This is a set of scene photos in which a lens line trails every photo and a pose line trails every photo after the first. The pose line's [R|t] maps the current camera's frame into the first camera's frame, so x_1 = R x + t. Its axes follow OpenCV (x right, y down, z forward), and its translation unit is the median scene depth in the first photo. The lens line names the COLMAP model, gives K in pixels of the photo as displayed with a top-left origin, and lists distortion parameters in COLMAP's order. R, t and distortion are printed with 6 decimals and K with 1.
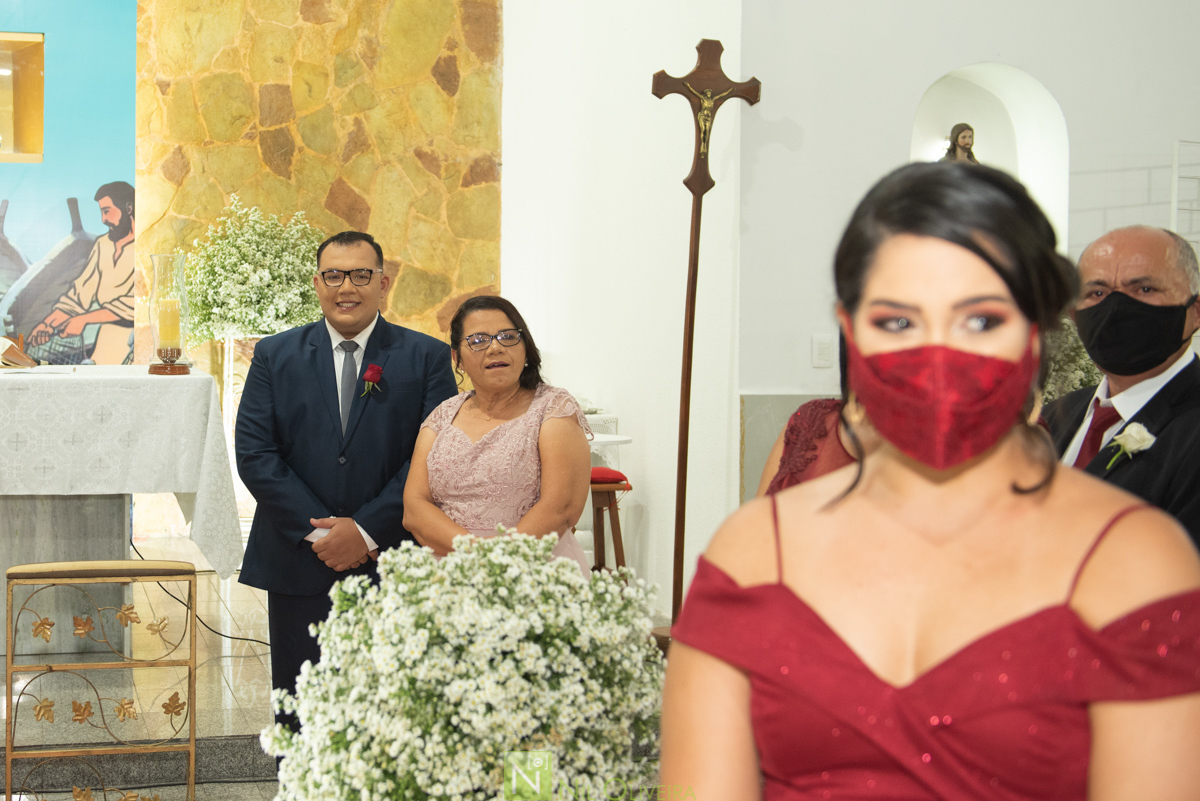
lens RADIAL K [[1752.1, 0, 398.4], [0, 1752.1, 383.6], [0, 0, 1]] dist [-0.000809, 0.000000]
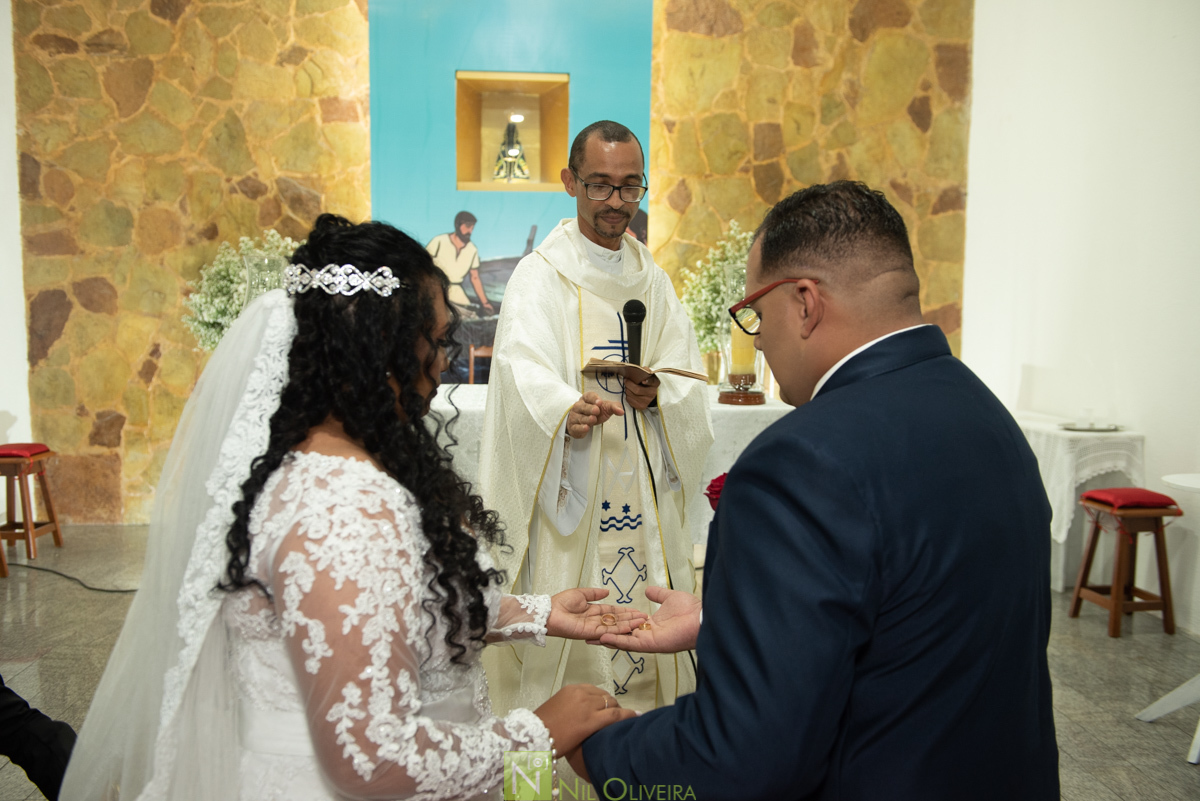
lens RADIAL K [[928.3, 0, 599.6], [0, 928.3, 401.2], [0, 0, 1]] dist [-0.010196, -0.006529]
pose [[0.993160, 0.013385, -0.115989, -0.106166], [-0.007894, 0.998832, 0.047668, -0.019883], [0.116491, -0.046426, 0.992106, 0.388562]]
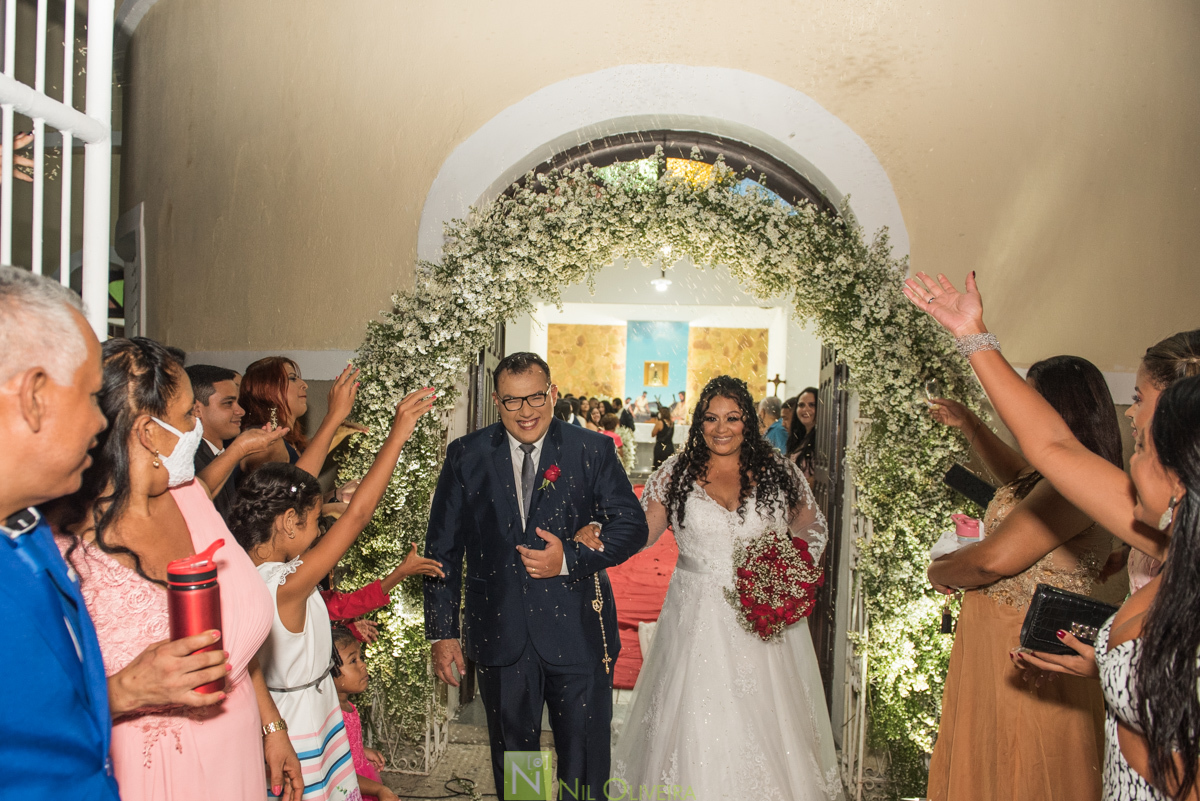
lens RADIAL K [[951.4, 0, 546.7], [0, 951.4, 459.0], [0, 0, 1]] dist [-0.007020, -0.002717]
pose [[0.951253, 0.035904, -0.306315, 0.285331], [-0.041725, 0.999051, -0.012475, 0.119290], [0.305577, 0.024648, 0.951848, -1.568374]]
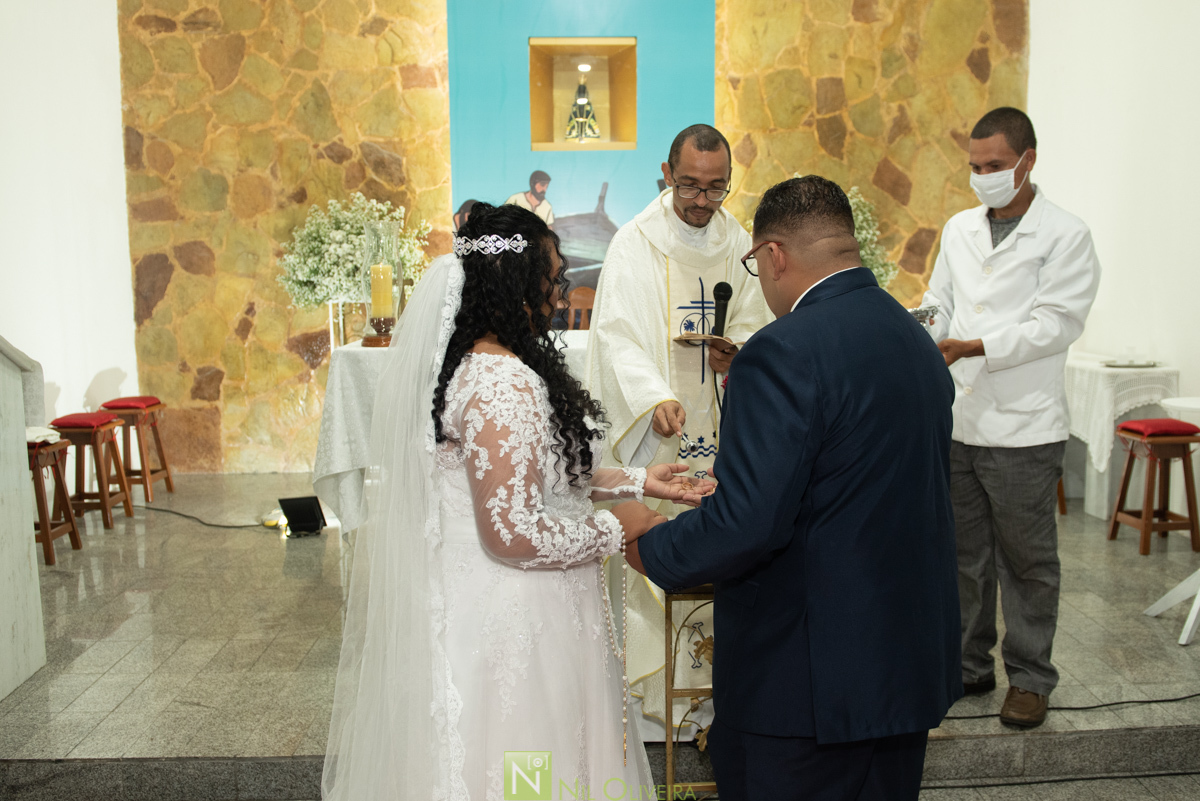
lens RADIAL K [[1055.0, 0, 634.6], [0, 1055.0, 381.0], [0, 0, 1]] dist [-0.037958, -0.007393]
pose [[0.987999, 0.000218, -0.154458, -0.090636], [0.009384, 0.998067, 0.061433, -0.014448], [0.154173, -0.062145, 0.986088, 0.282975]]
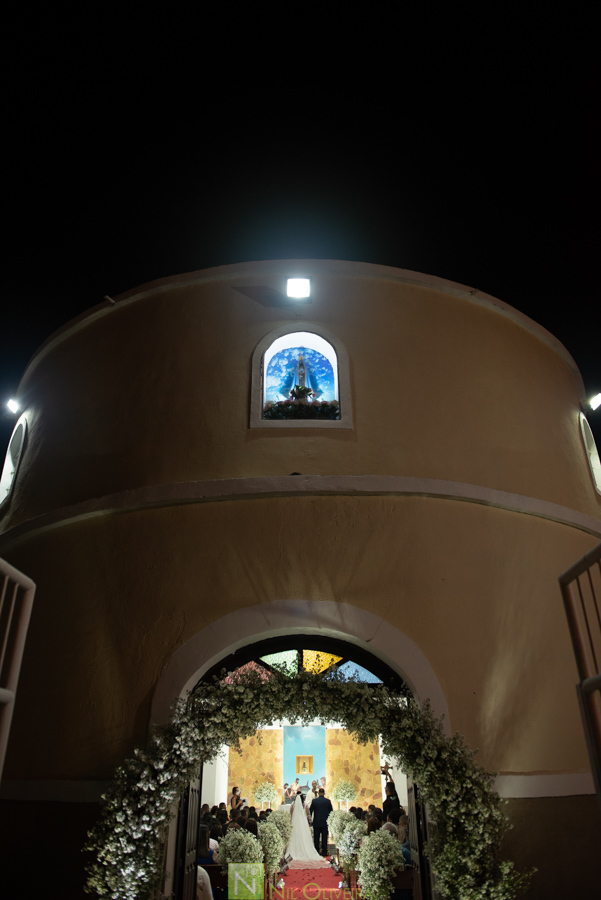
lens RADIAL K [[613.9, 0, 303.7], [0, 613.9, 454.9], [0, 0, 1]] dist [-0.050569, -0.001655]
pose [[0.979388, -0.113565, -0.167042, 0.299339], [0.005681, 0.842140, -0.539228, 0.101298], [0.201910, 0.527165, 0.825427, -1.624384]]
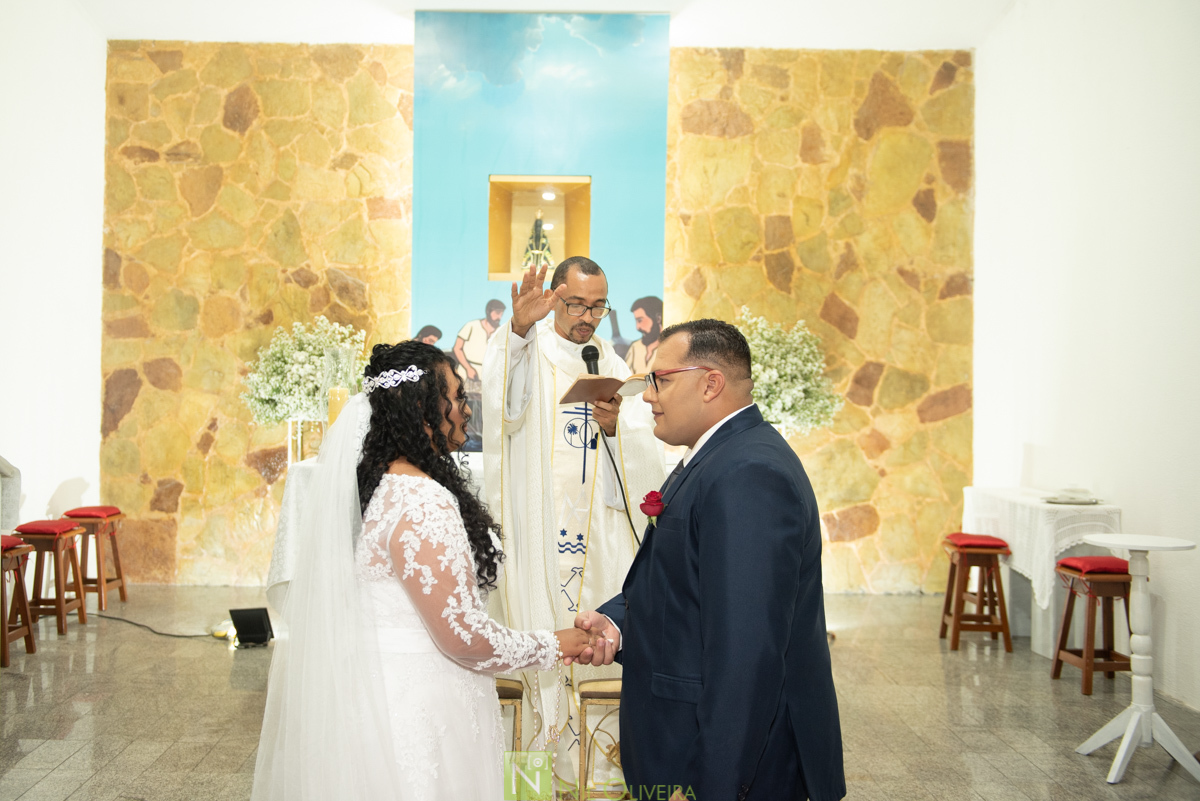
lens RADIAL K [[1107.0, 0, 554.8], [0, 1107.0, 375.1], [0, 0, 1]] dist [-0.003945, 0.000000]
pose [[0.979979, 0.004175, -0.199057, -0.068917], [-0.016099, 0.998168, -0.058322, -0.014933], [0.198449, 0.060359, 0.978251, 0.234694]]
